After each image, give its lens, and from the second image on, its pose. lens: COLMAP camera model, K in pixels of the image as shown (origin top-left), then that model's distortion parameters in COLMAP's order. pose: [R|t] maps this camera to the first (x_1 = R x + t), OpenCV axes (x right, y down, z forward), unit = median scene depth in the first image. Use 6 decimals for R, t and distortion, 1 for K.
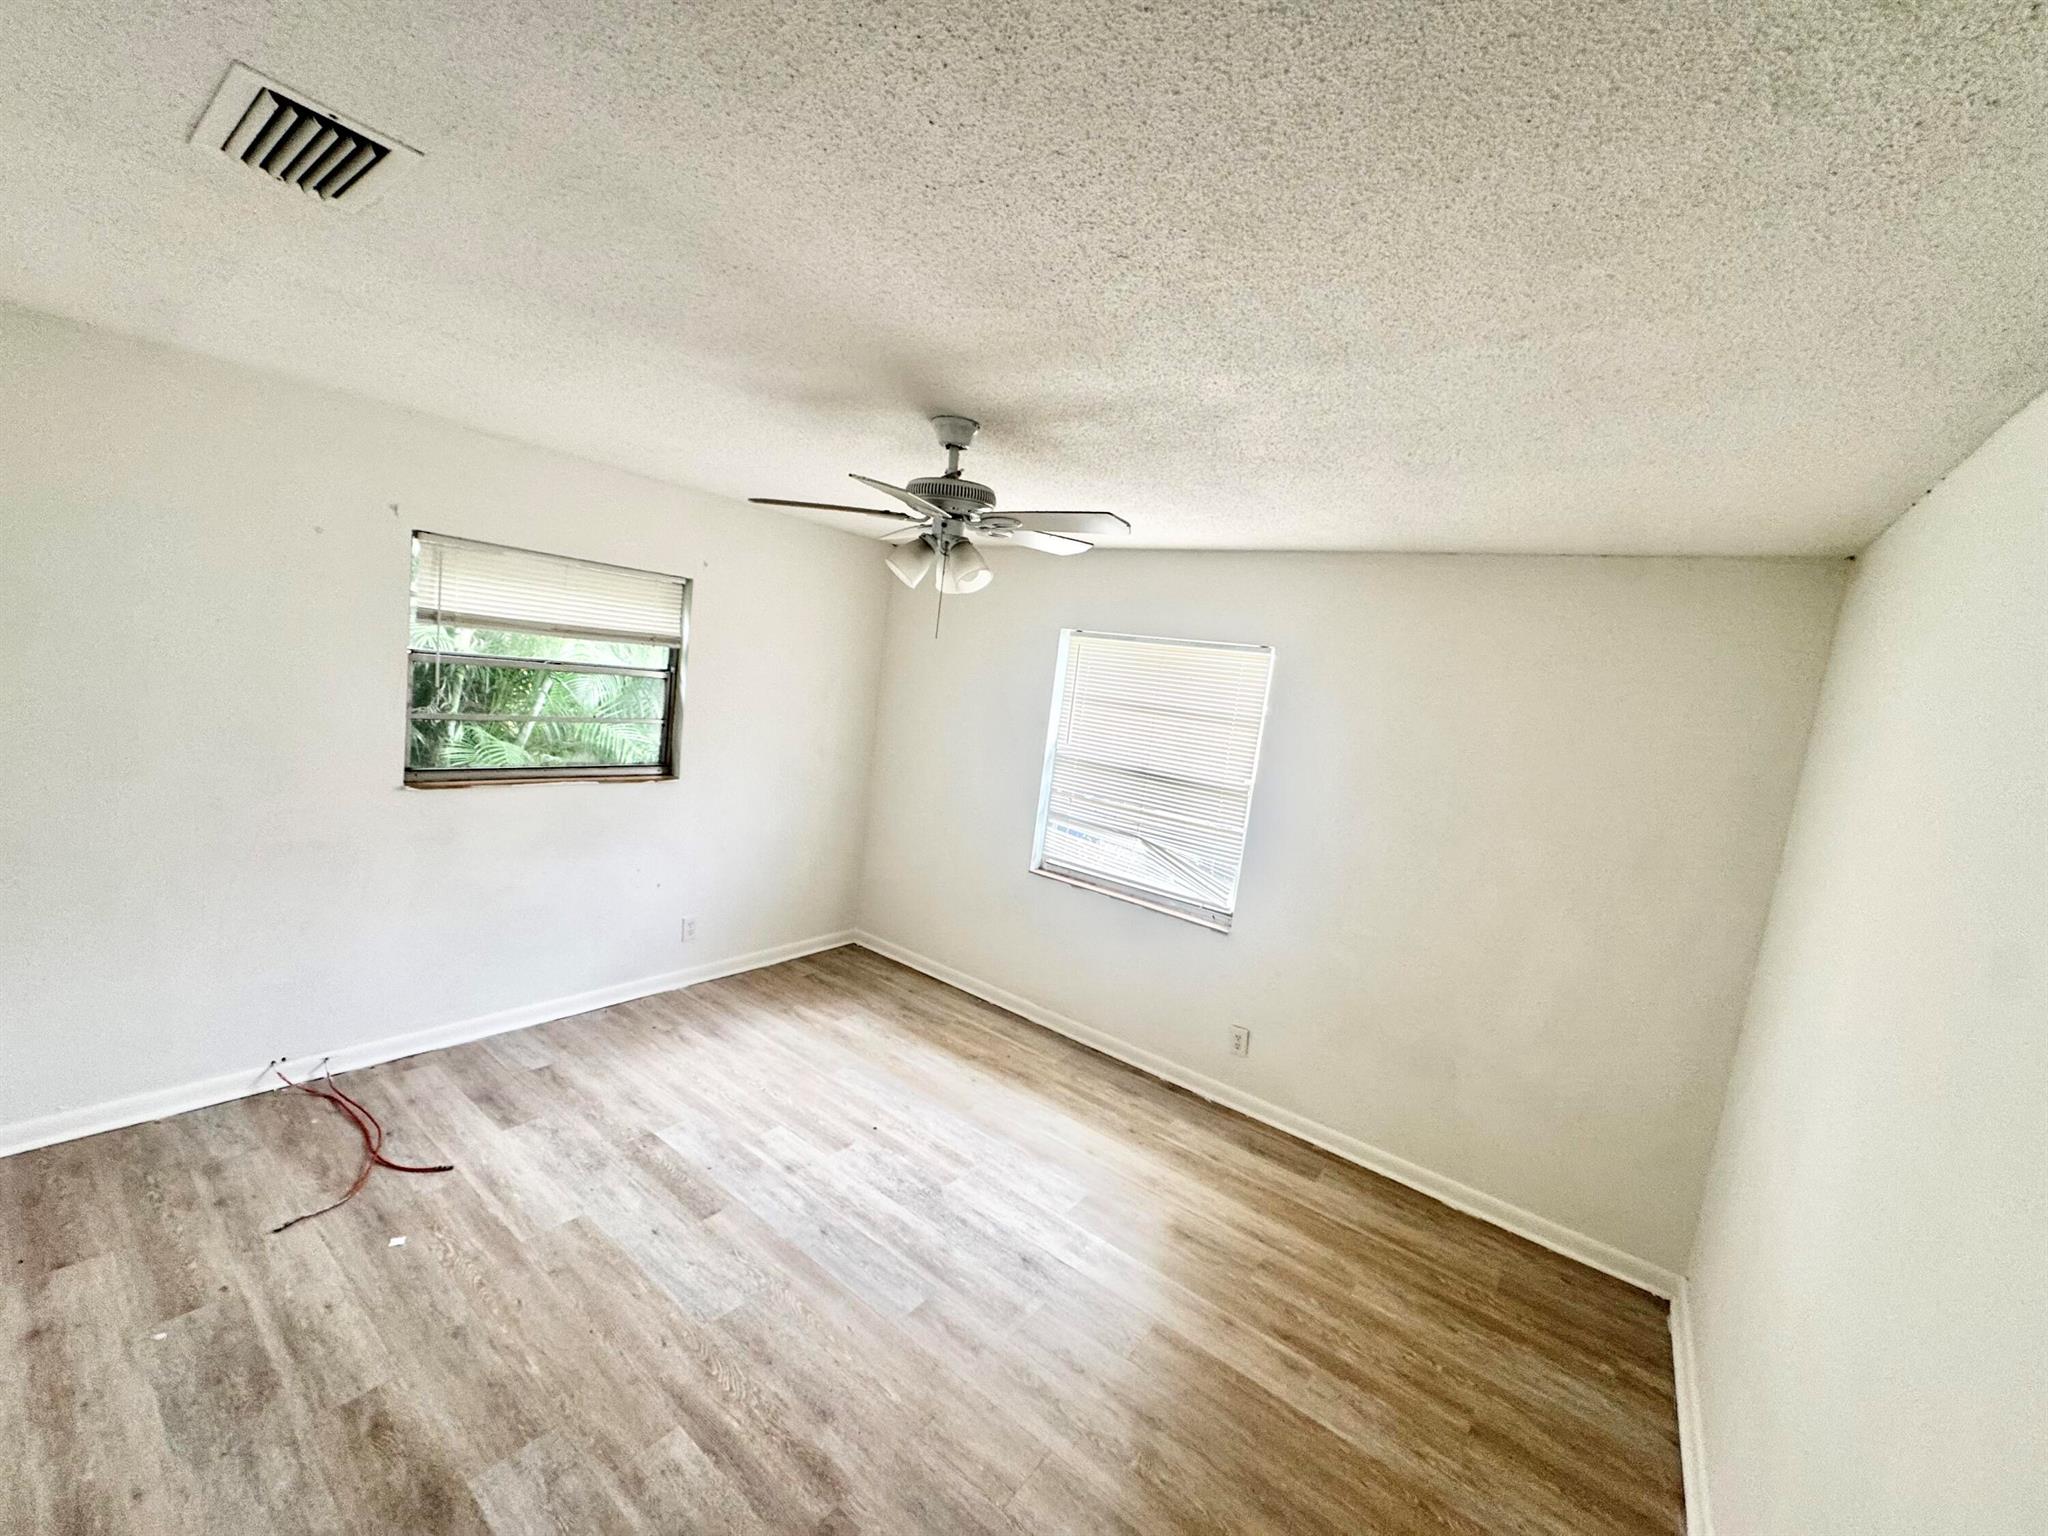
lens RADIAL K [[817.8, 0, 1022.6], [0, 817.8, 767.9], [0, 0, 1]] dist [0.002621, 0.000020]
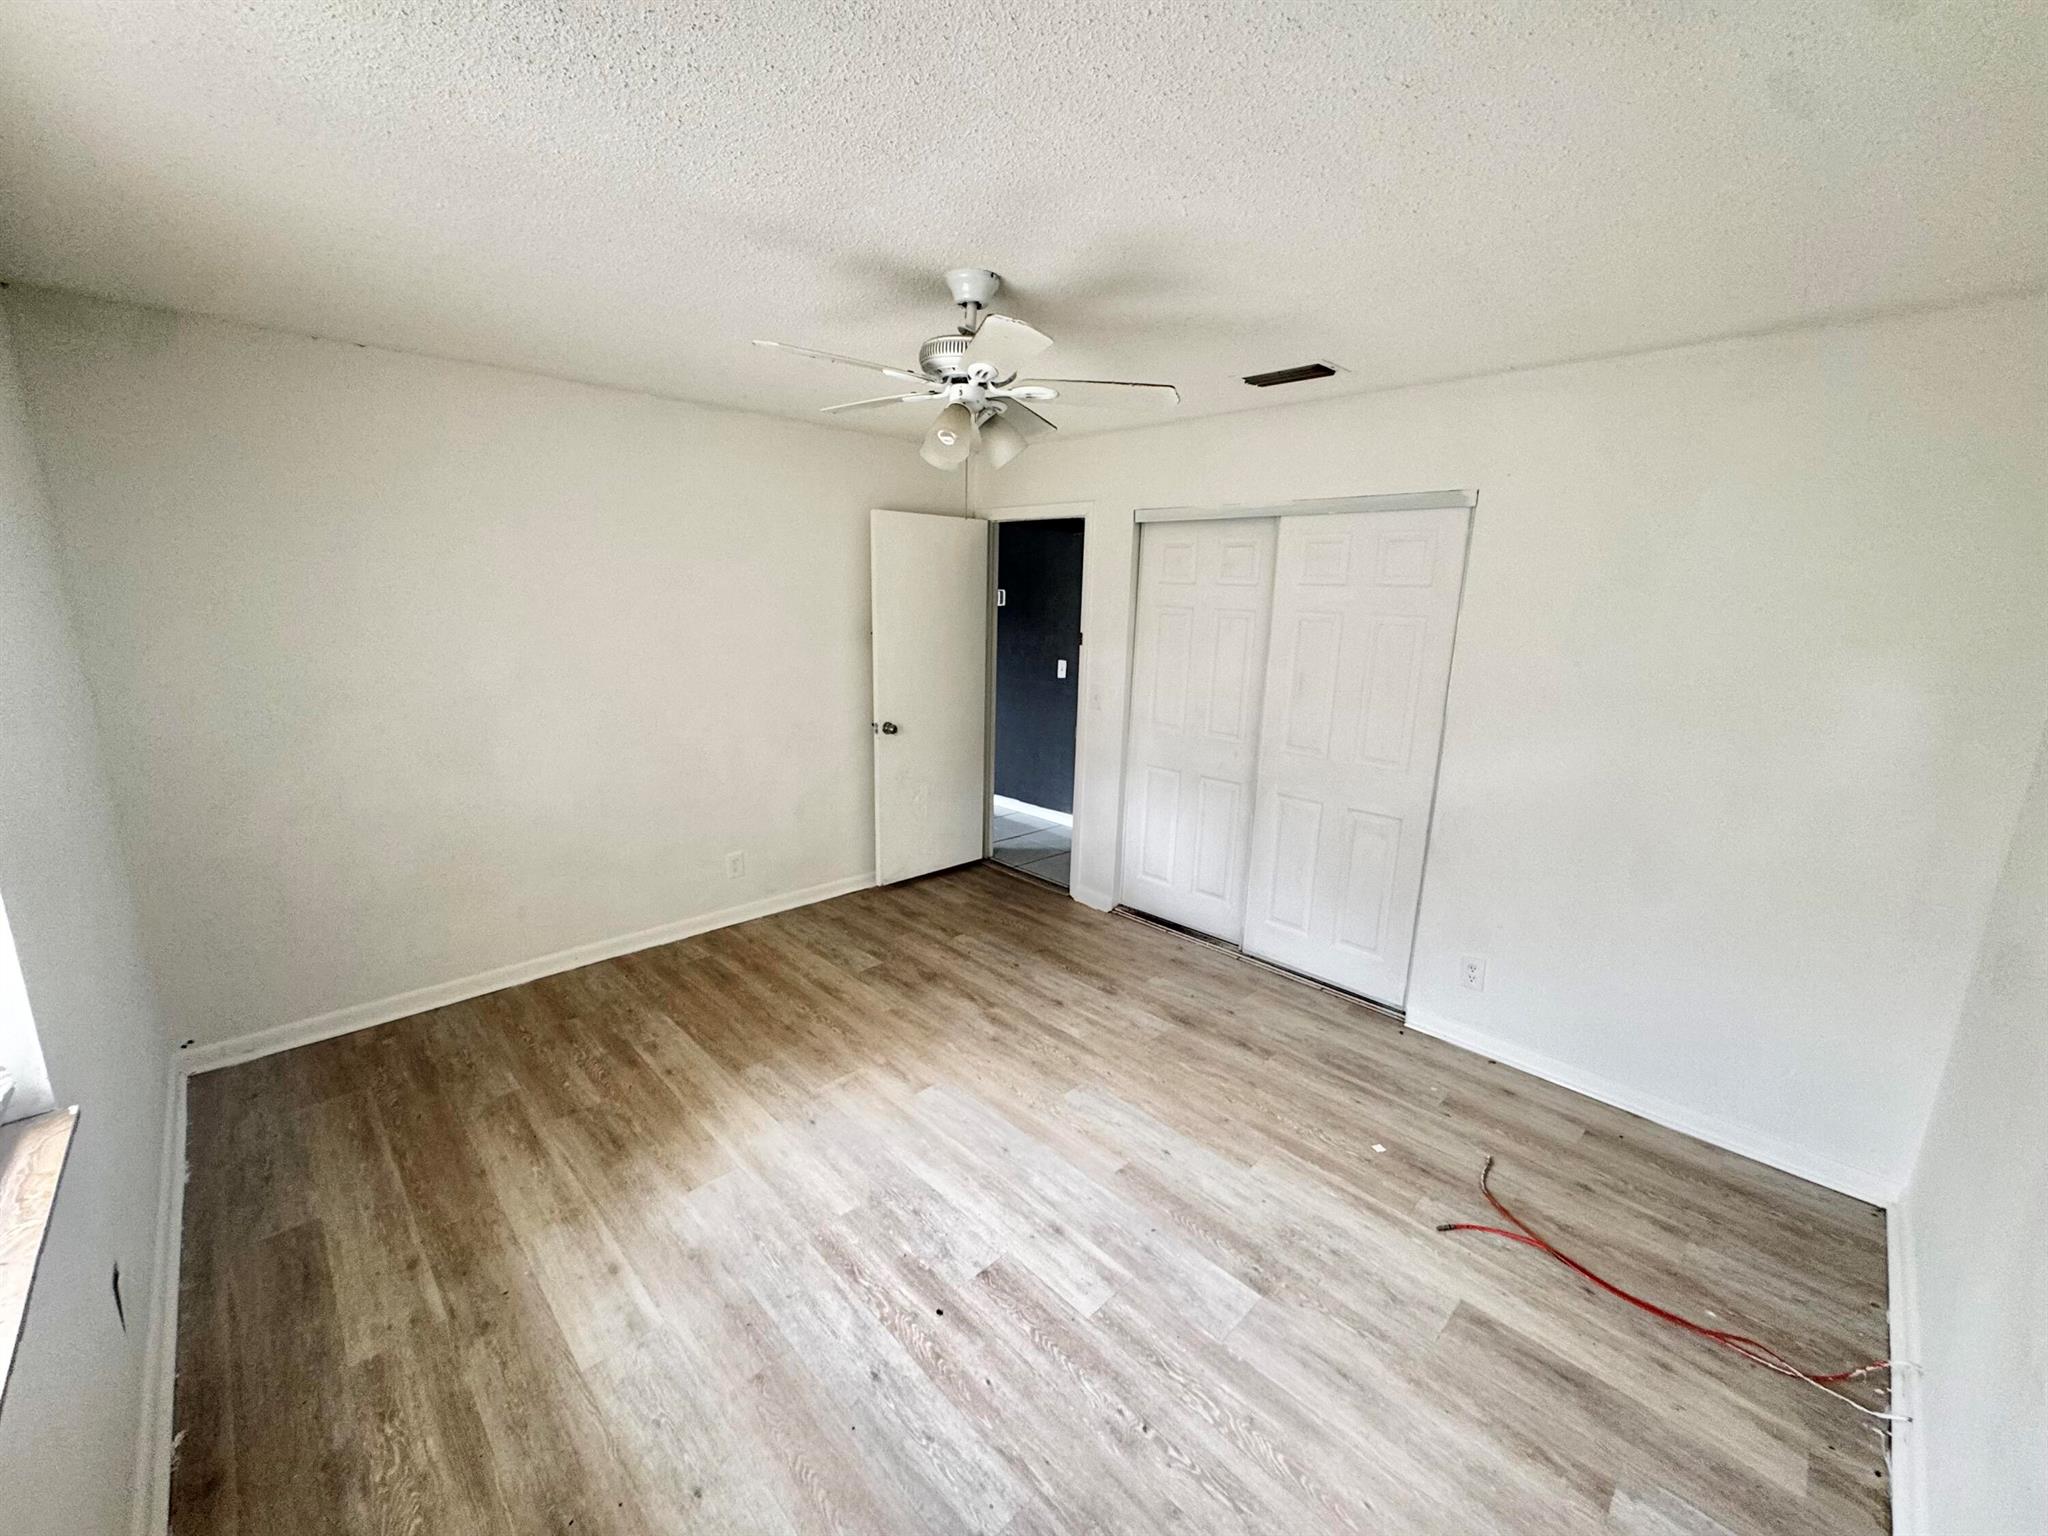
lens RADIAL K [[817.8, 0, 1024.3], [0, 817.8, 766.6], [0, 0, 1]] dist [0.002621, 0.000020]
pose [[-0.977710, -0.175025, 0.115969, -0.288134], [-0.126223, 0.931369, 0.341495, -0.195374], [-0.167780, 0.319245, -0.932702, 1.707211]]
